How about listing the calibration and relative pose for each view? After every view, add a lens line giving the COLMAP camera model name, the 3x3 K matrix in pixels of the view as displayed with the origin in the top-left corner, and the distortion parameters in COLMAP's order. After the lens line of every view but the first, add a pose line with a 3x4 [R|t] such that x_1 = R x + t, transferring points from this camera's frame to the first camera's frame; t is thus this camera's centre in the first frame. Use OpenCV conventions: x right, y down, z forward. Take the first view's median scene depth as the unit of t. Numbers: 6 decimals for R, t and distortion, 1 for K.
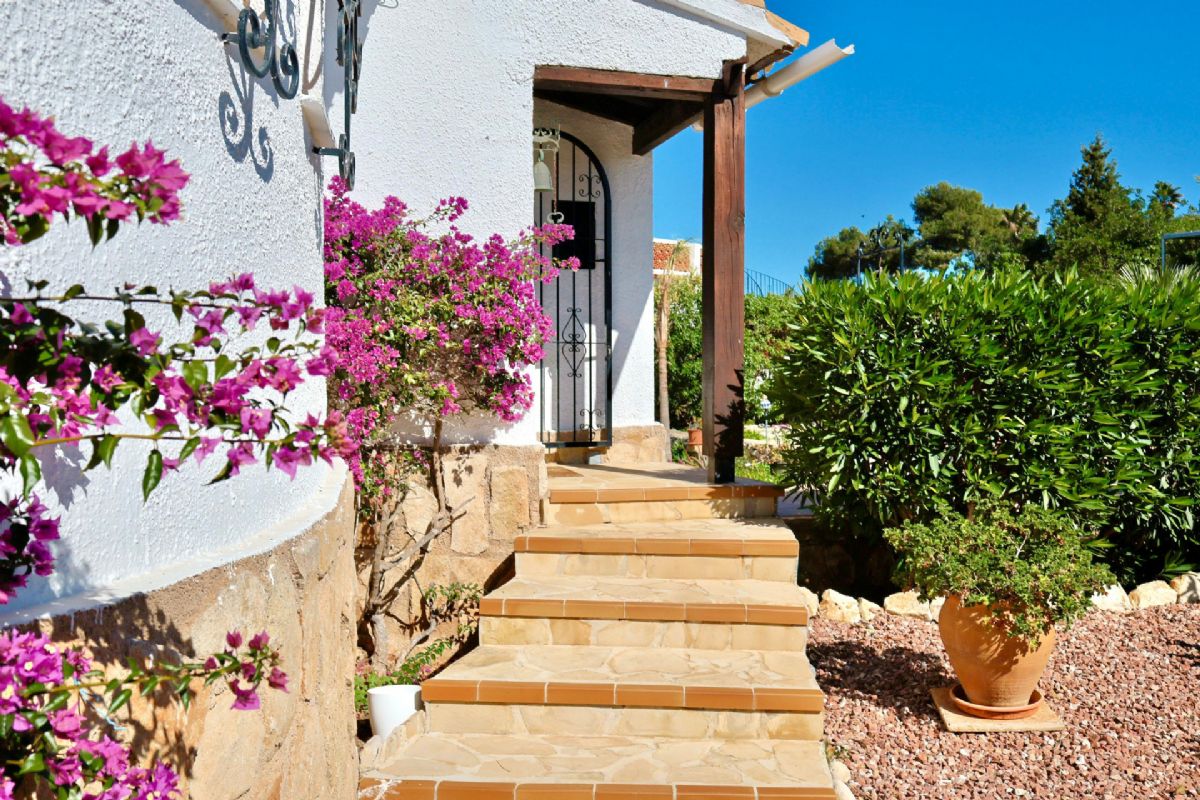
lens RADIAL K [[1078.2, 0, 597.9], [0, 1078.2, 395.9], [0, 0, 1]] dist [0.015047, -0.015326]
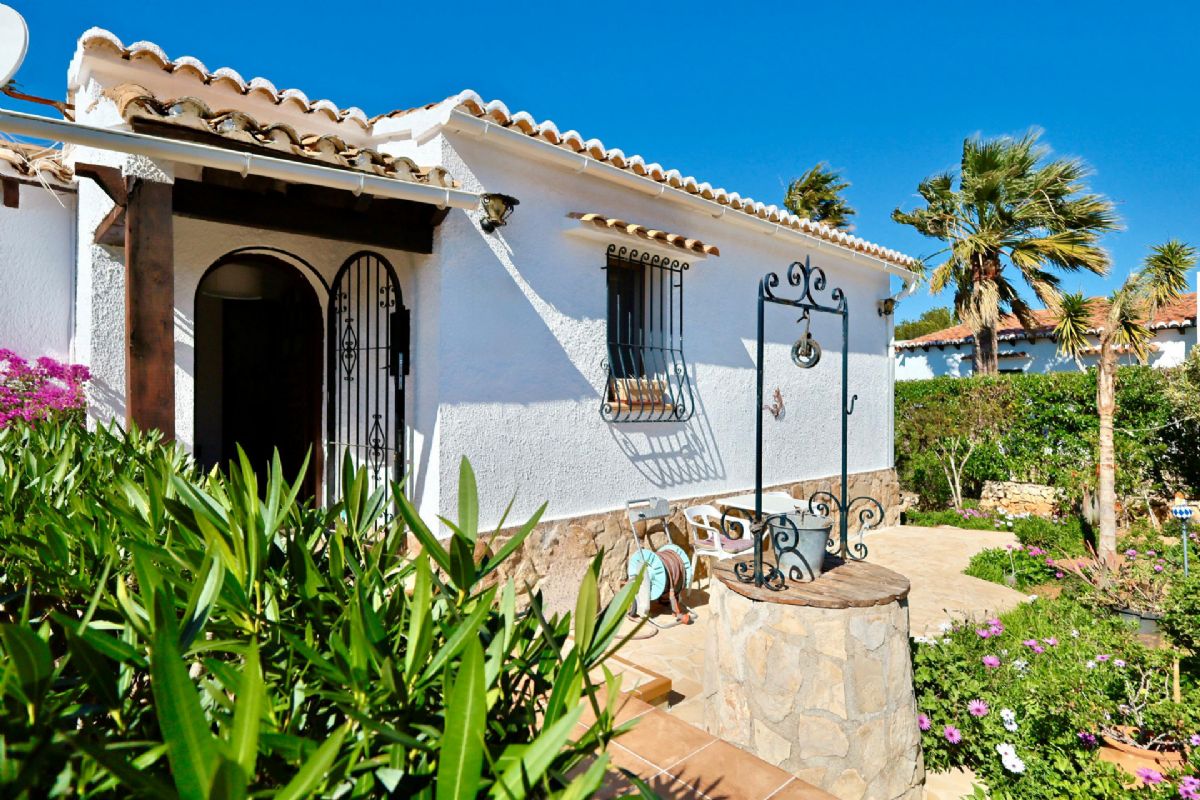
lens RADIAL K [[651.4, 0, 605.6], [0, 651.4, 395.7], [0, 0, 1]] dist [0.003551, 0.002634]
pose [[0.450748, 0.002490, -0.892648, 0.871682], [-0.013781, 0.999896, -0.004170, -0.134377], [0.892545, 0.014181, 0.450736, 1.221019]]
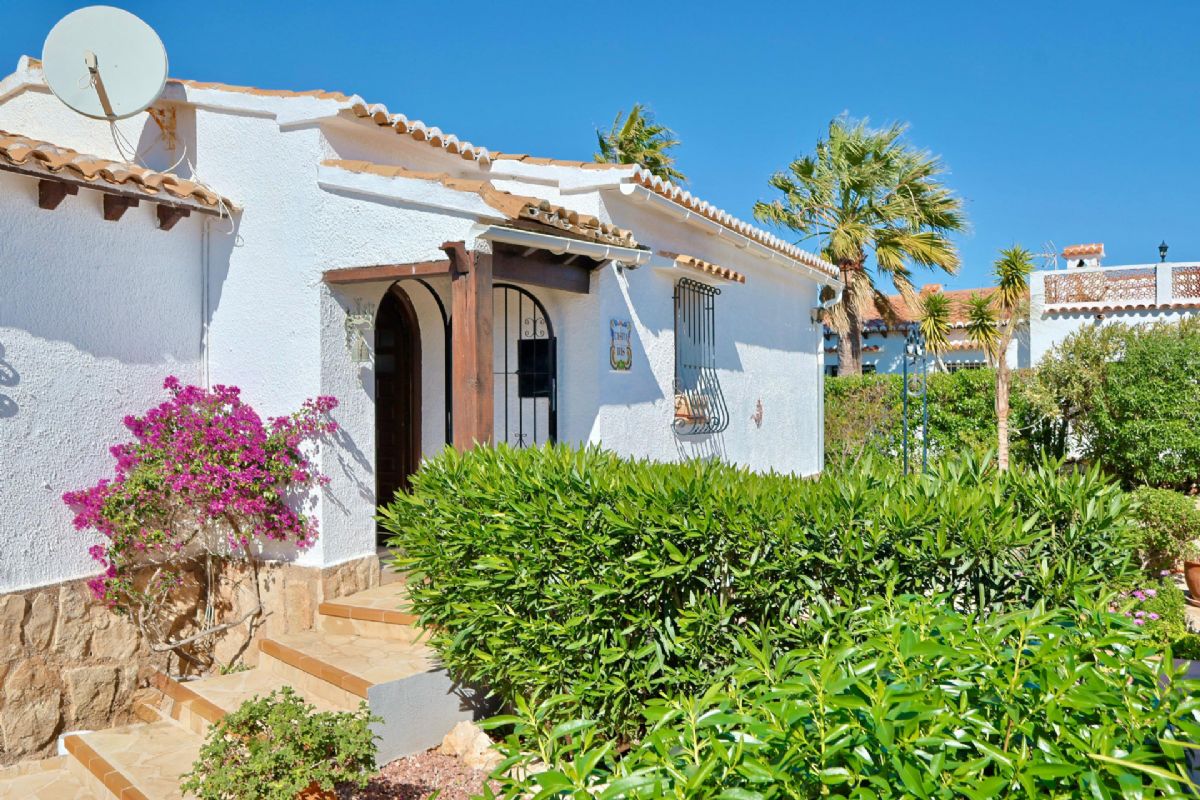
lens RADIAL K [[958.7, 0, 600.4], [0, 958.7, 394.3], [0, 0, 1]] dist [0.027488, -0.002414]
pose [[0.733172, 0.002647, -0.680038, 1.000782], [-0.003757, 0.999993, -0.000159, -0.166377], [0.680033, 0.002672, 0.733177, 0.396812]]
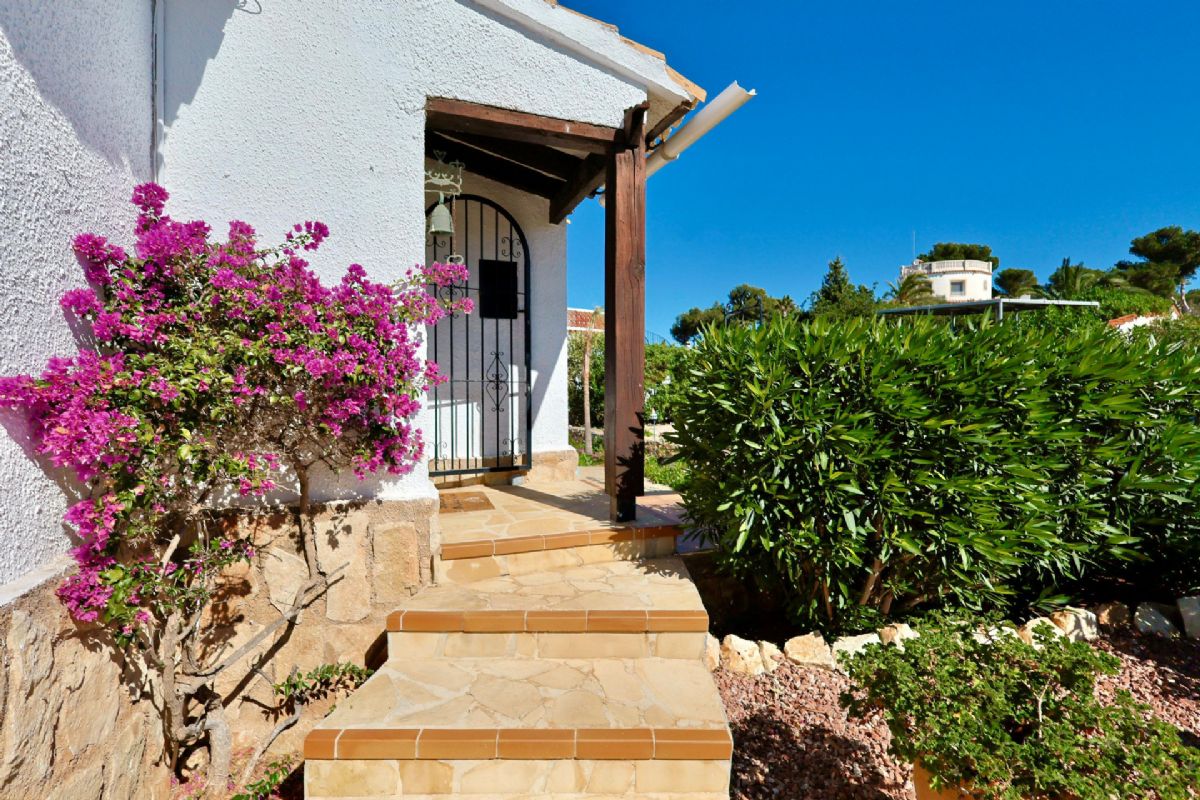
lens RADIAL K [[568.0, 0, 602.6], [0, 568.0, 397.3], [0, 0, 1]] dist [0.015123, -0.000234]
pose [[0.997256, -0.001293, 0.074023, 0.060222], [0.001292, 0.999999, 0.000069, -0.043163], [-0.074023, 0.000026, 0.997257, 0.506274]]
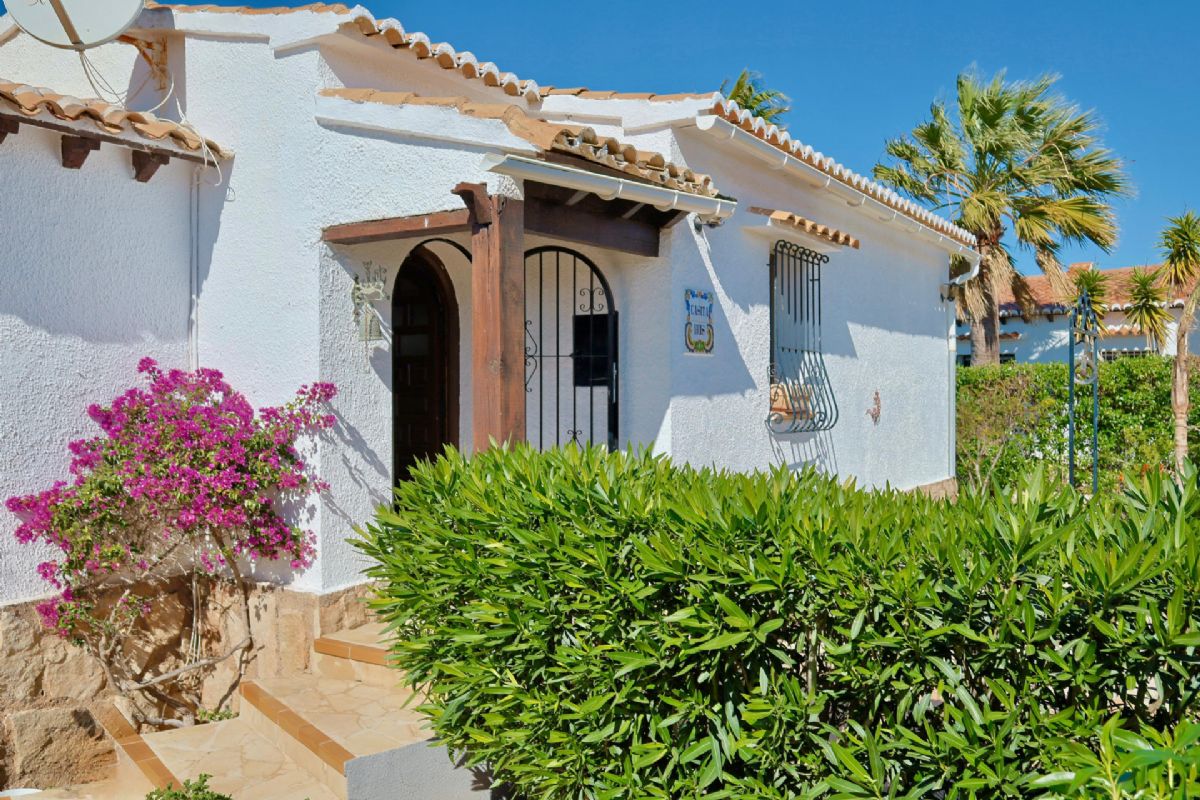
lens RADIAL K [[999.7, 0, 605.0], [0, 999.7, 391.5], [0, 0, 1]] dist [0.024904, -0.010138]
pose [[0.658198, 0.007891, -0.752803, 0.882689], [-0.007235, 0.999965, 0.004156, -0.159825], [0.752810, 0.002711, 0.658232, 0.587942]]
